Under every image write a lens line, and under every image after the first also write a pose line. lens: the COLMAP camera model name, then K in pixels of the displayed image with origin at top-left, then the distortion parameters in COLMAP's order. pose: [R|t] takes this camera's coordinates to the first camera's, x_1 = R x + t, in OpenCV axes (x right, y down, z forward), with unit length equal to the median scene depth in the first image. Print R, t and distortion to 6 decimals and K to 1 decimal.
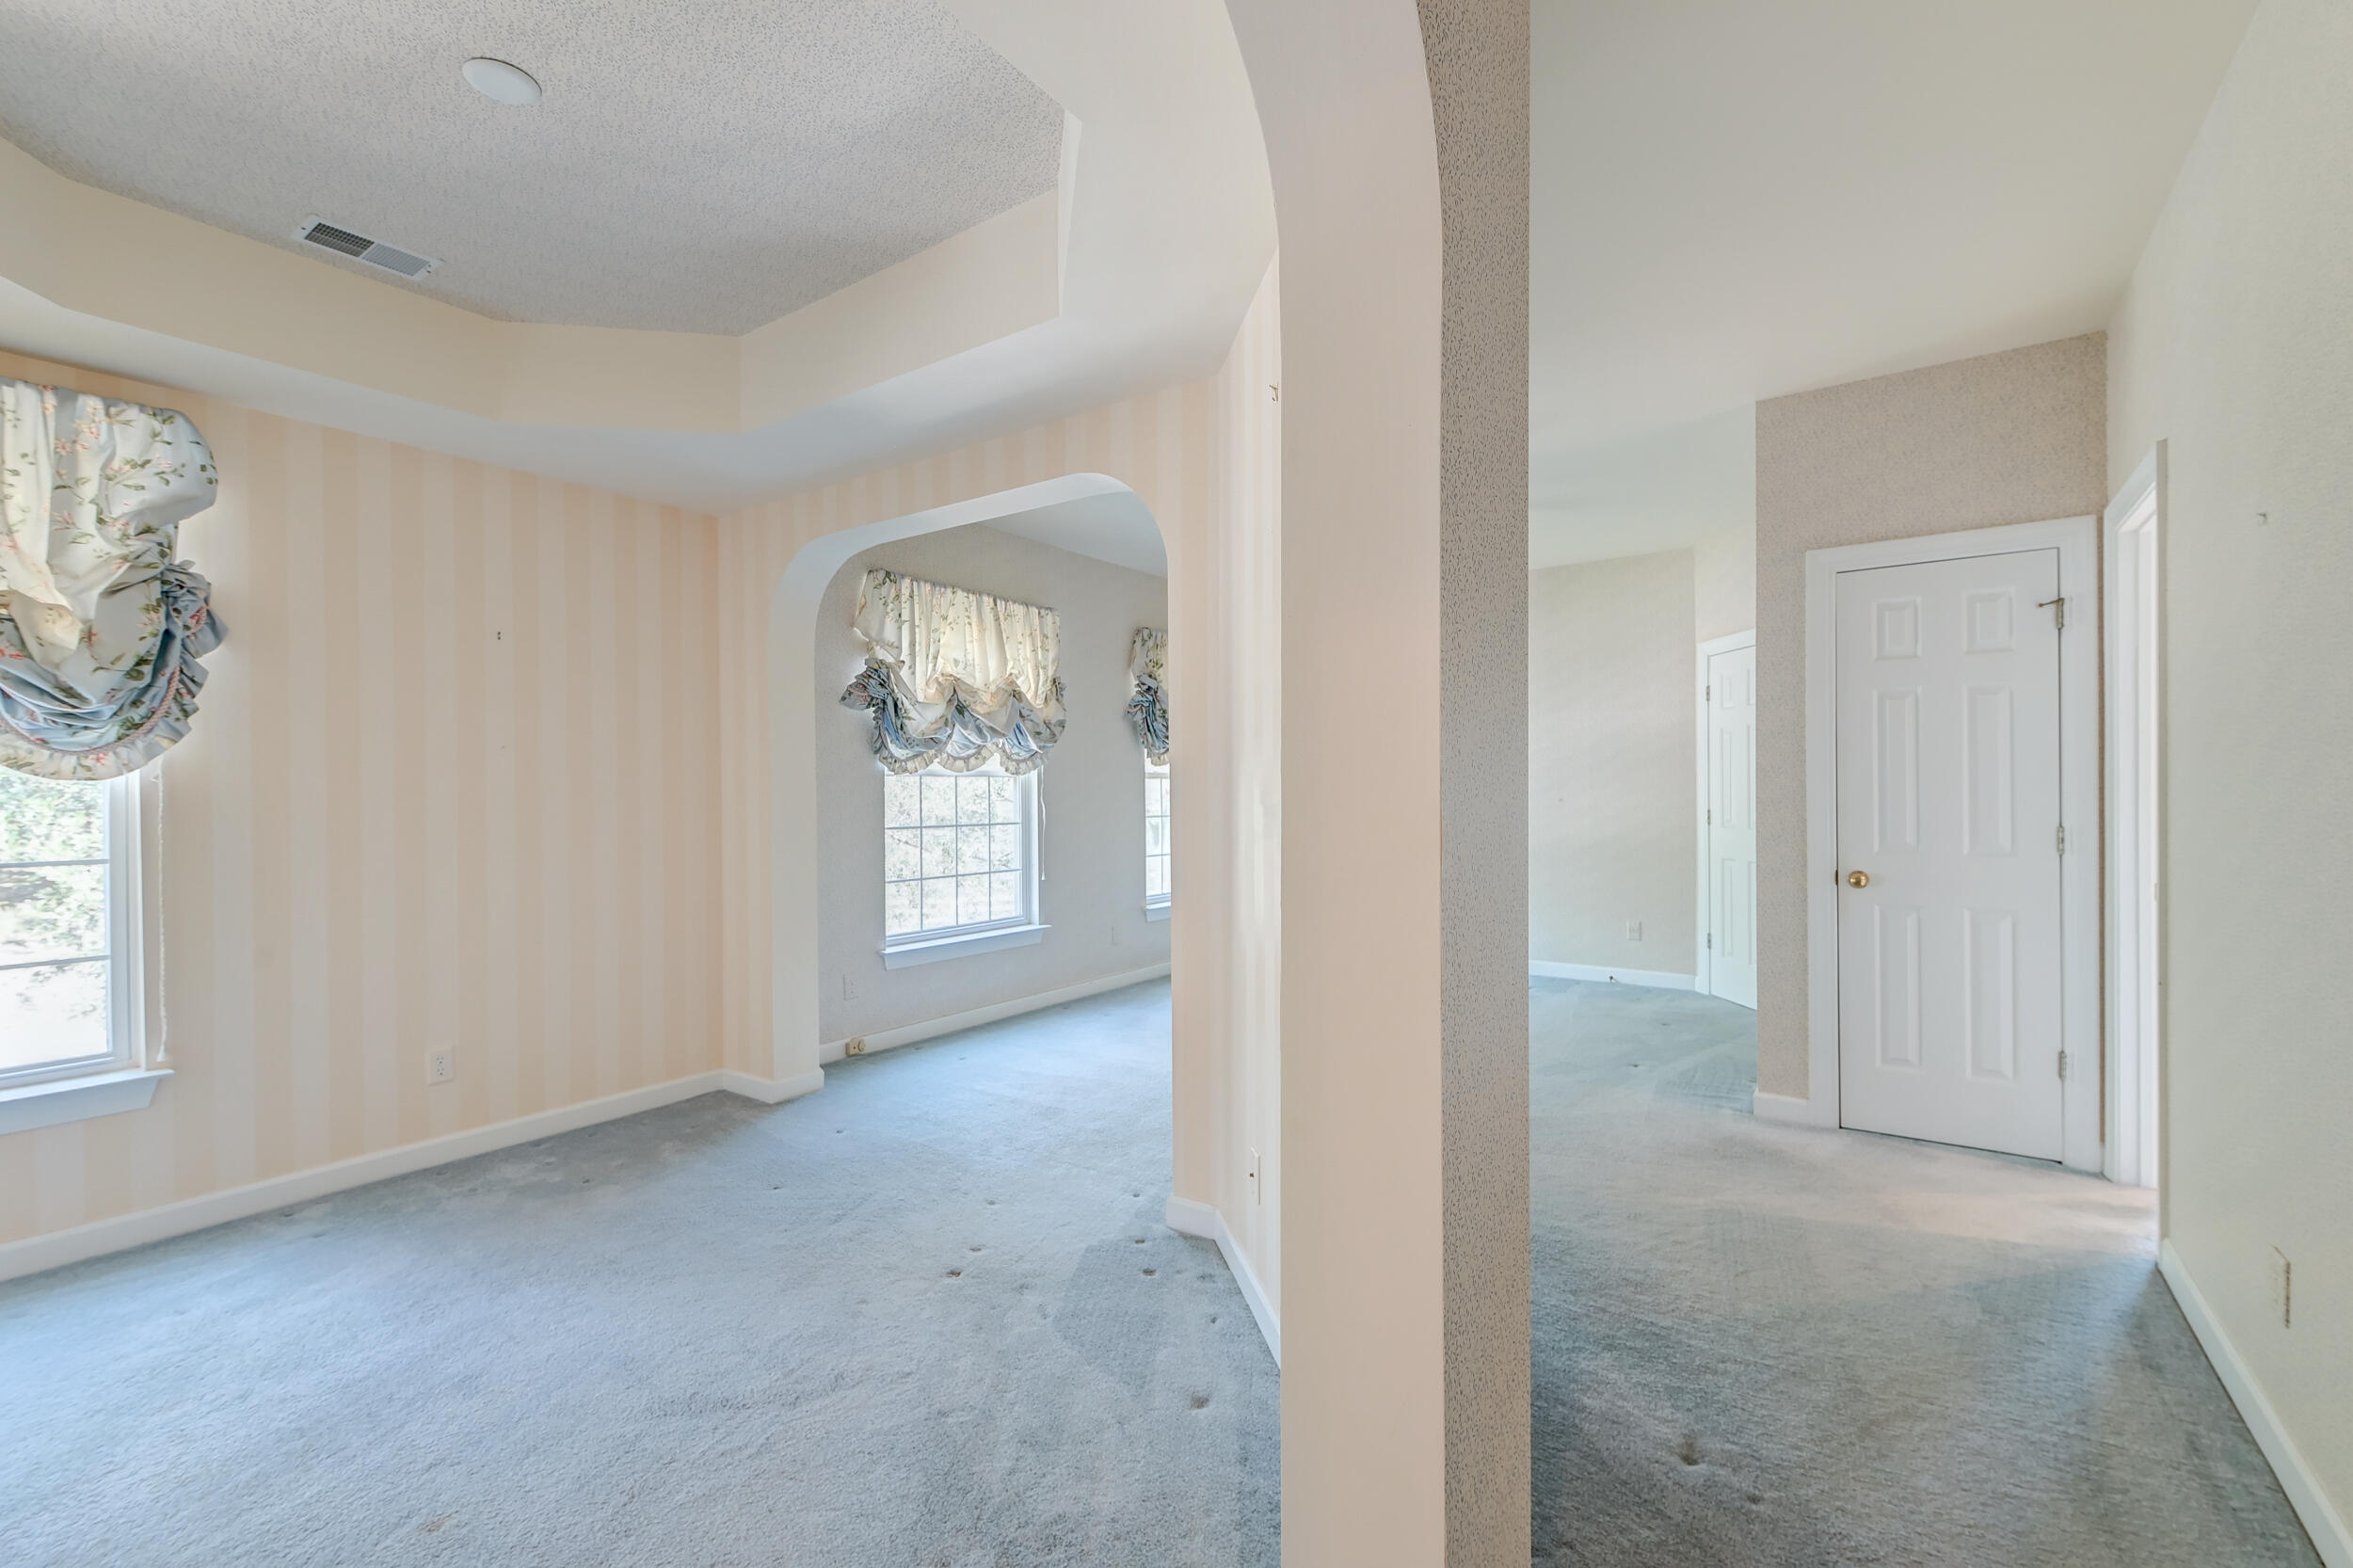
lens RADIAL K [[982.9, 0, 1176.5], [0, 982.9, 784.0], [0, 0, 1]] dist [0.001492, 0.000056]
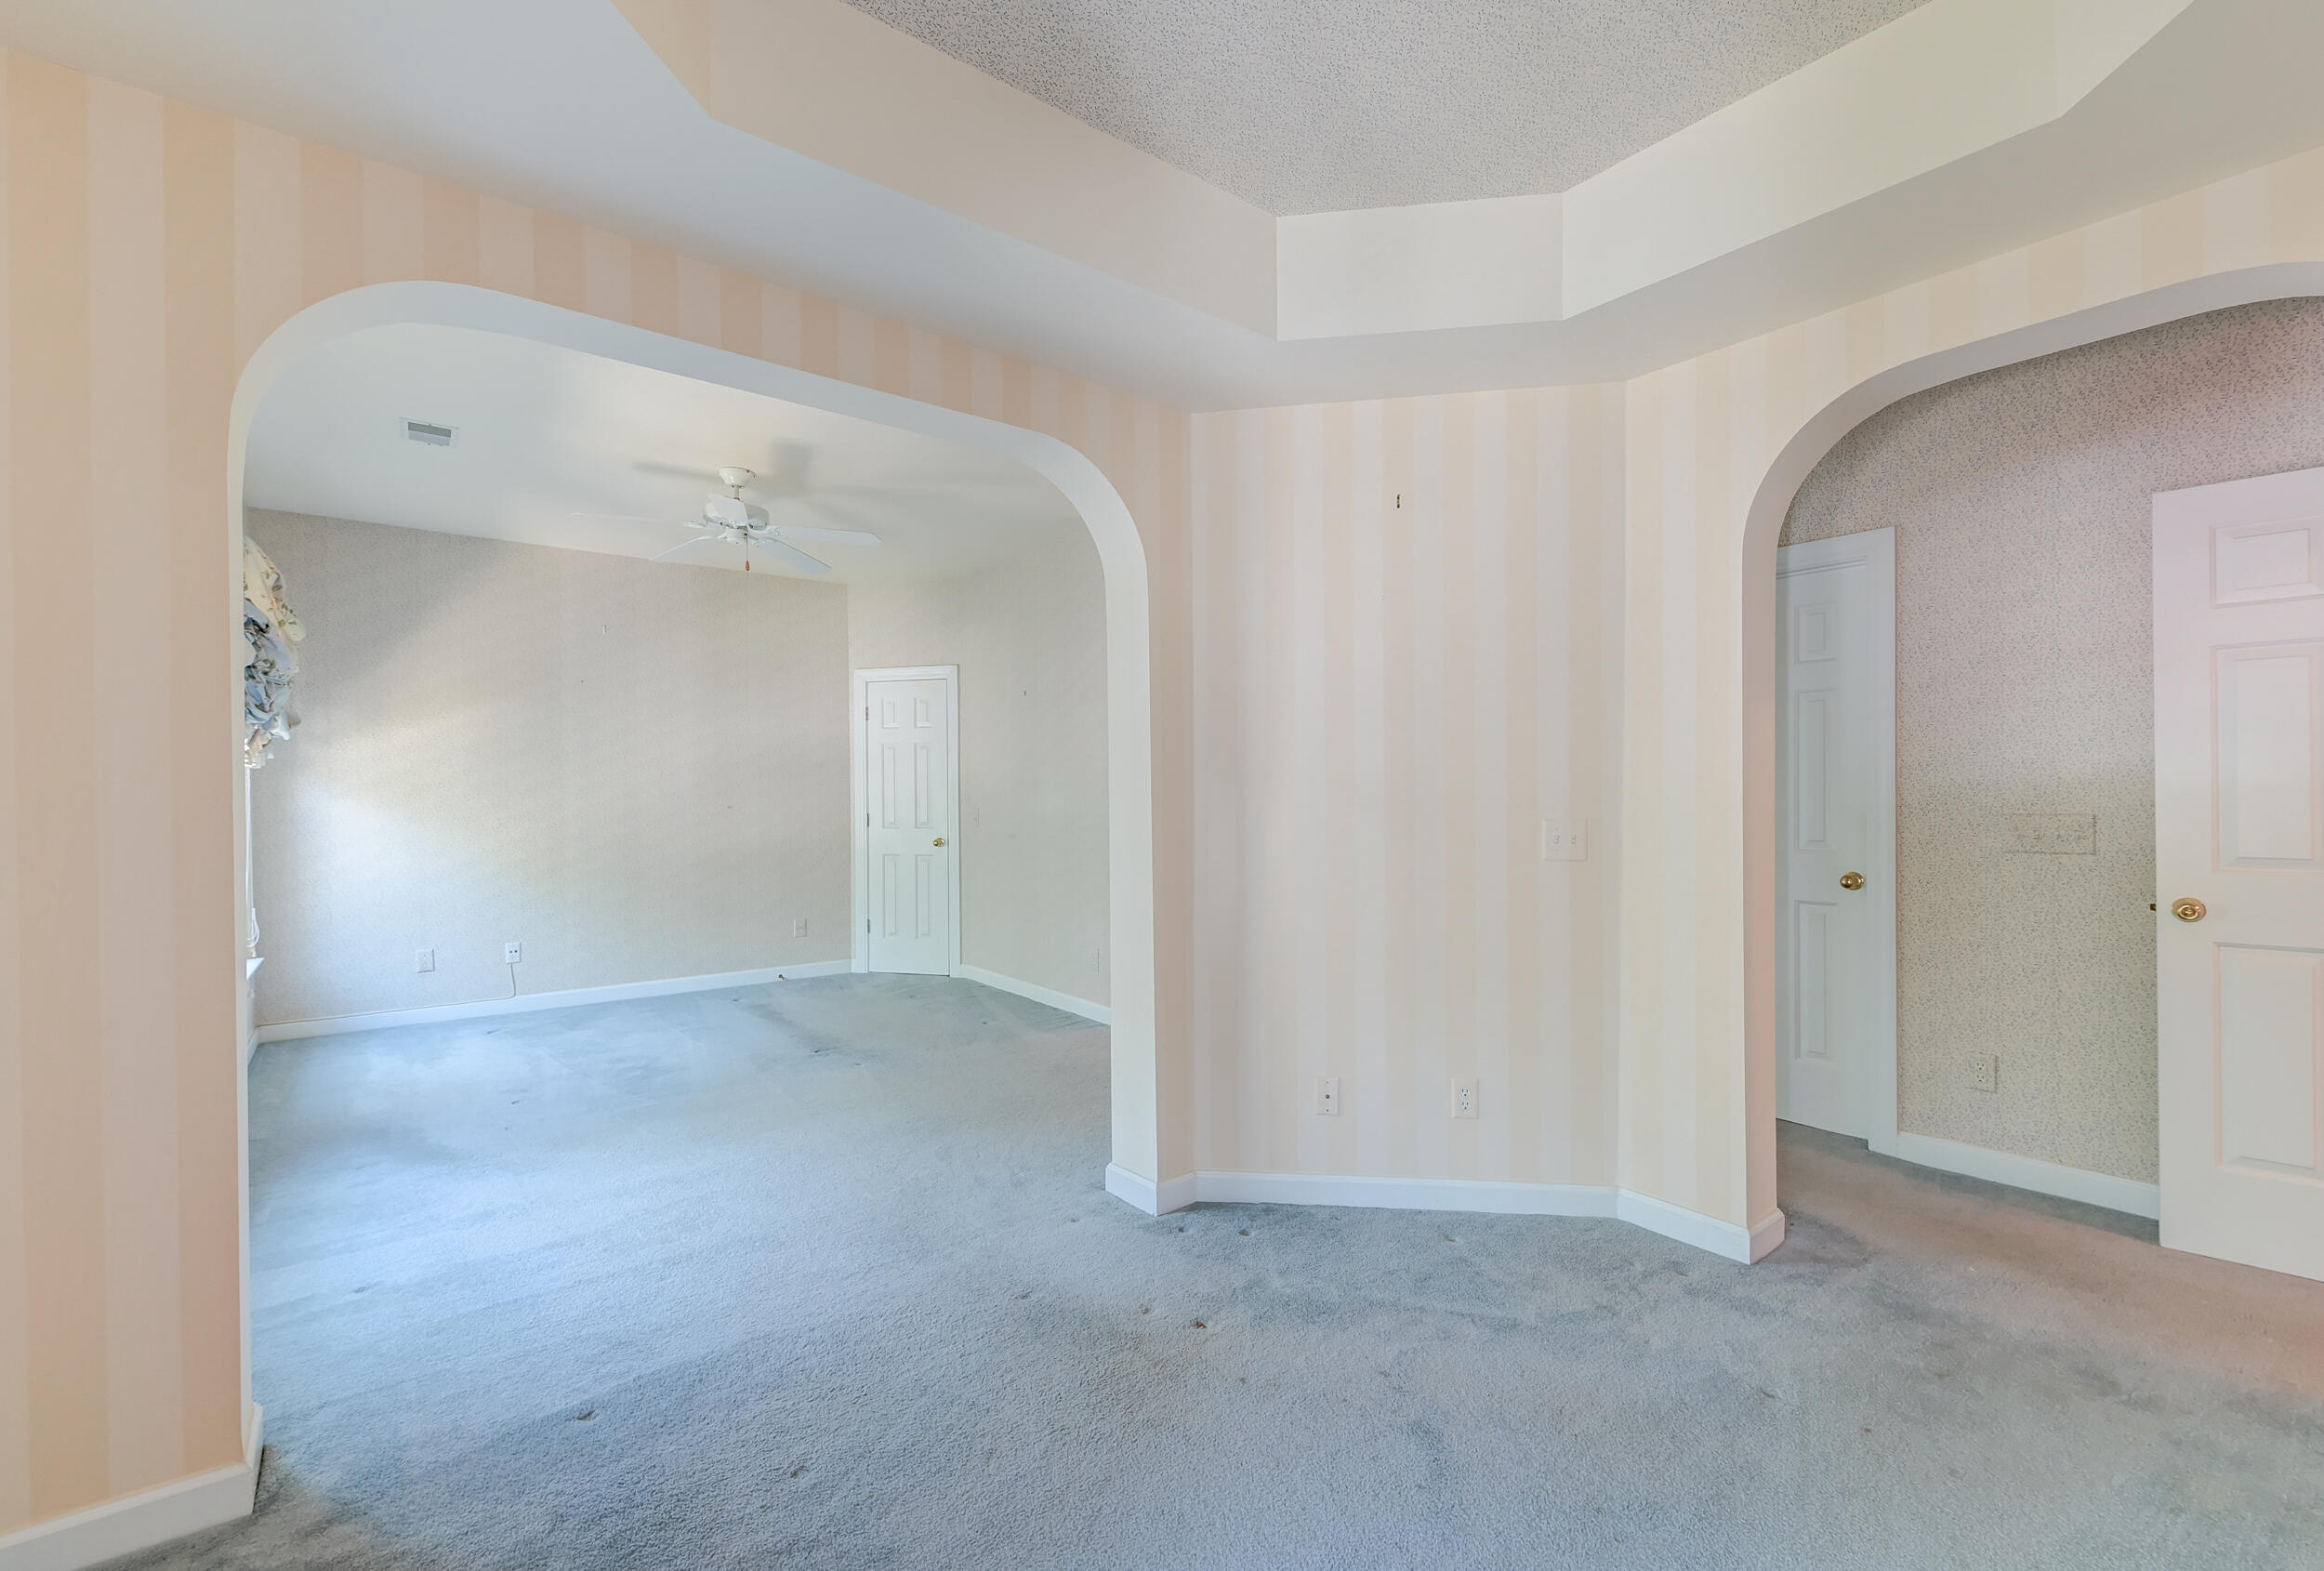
lens RADIAL K [[968.4, 0, 1158.4], [0, 968.4, 825.1], [0, 0, 1]] dist [0.022032, -0.012539]
pose [[0.288063, -0.023954, 0.957312, -0.514555], [-0.004364, 0.999644, 0.026326, 0.007802], [-0.957601, -0.011761, 0.287856, 0.375367]]
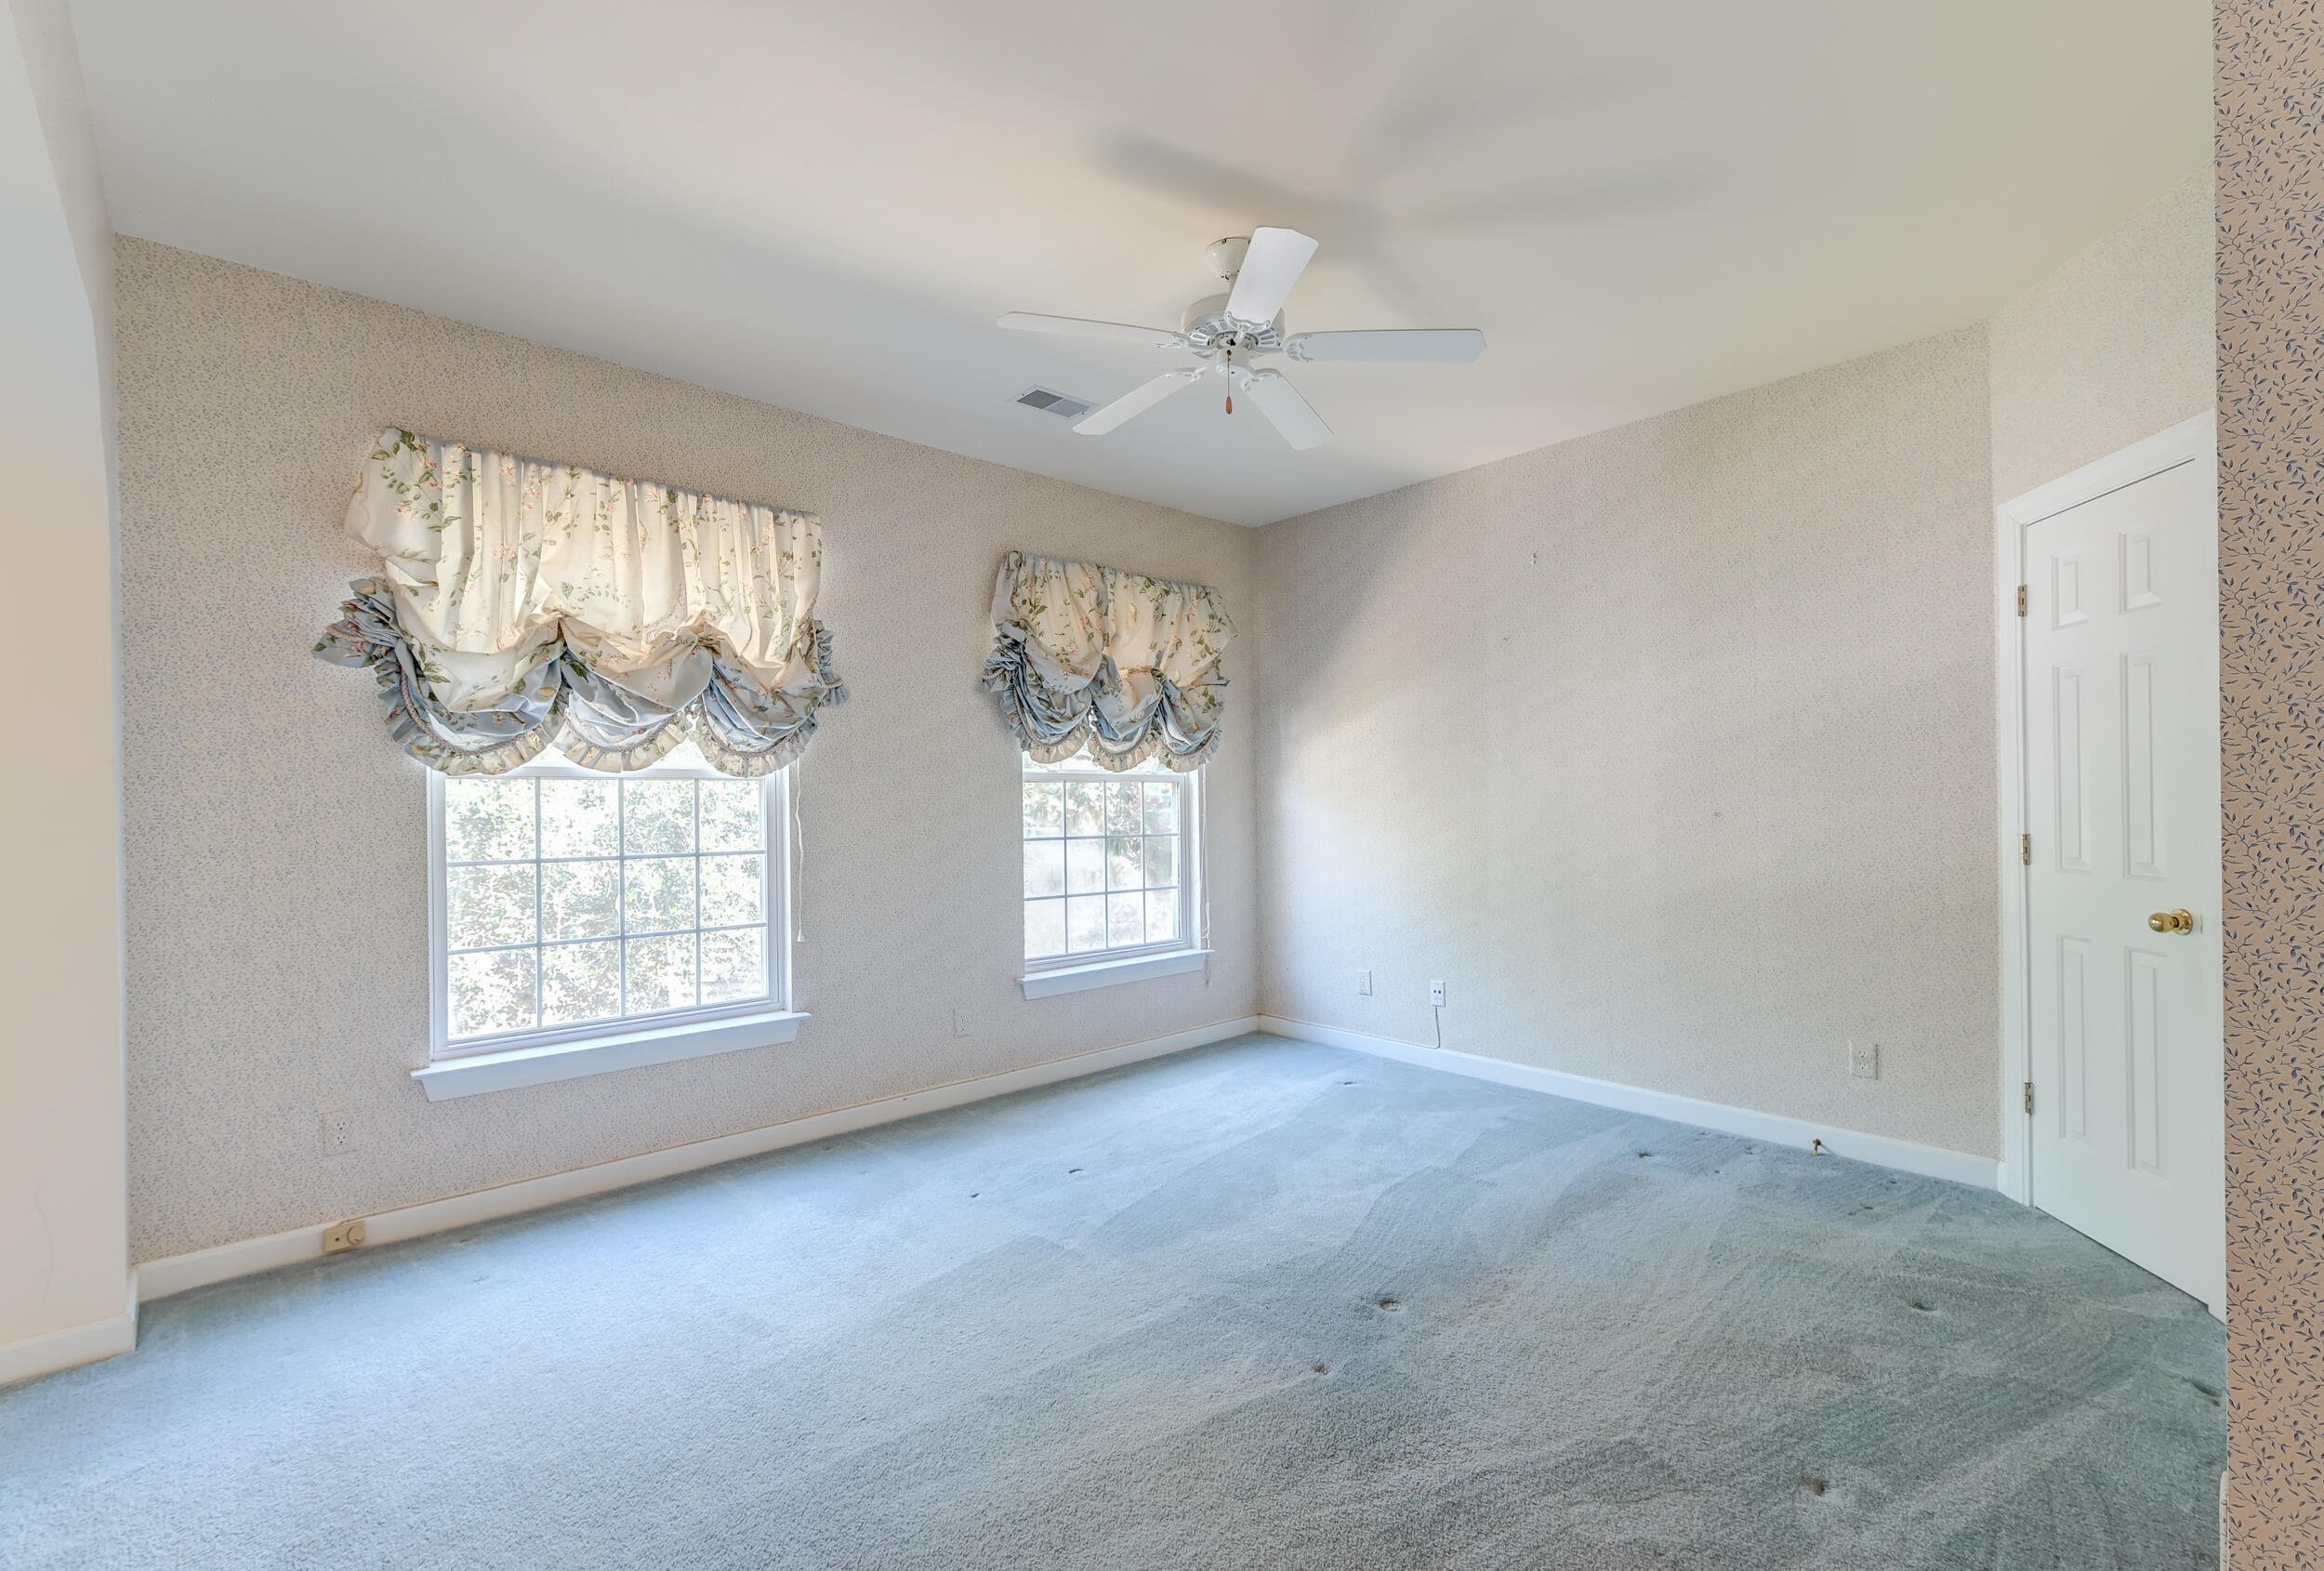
lens RADIAL K [[993.1, 0, 1149.1], [0, 993.1, 789.1], [0, 0, 1]] dist [0.024300, -0.013777]
pose [[0.976192, -0.005915, -0.216828, 0.243338], [0.005217, 0.999979, -0.003790, 0.002887], [0.216845, 0.002569, 0.976203, 0.454396]]
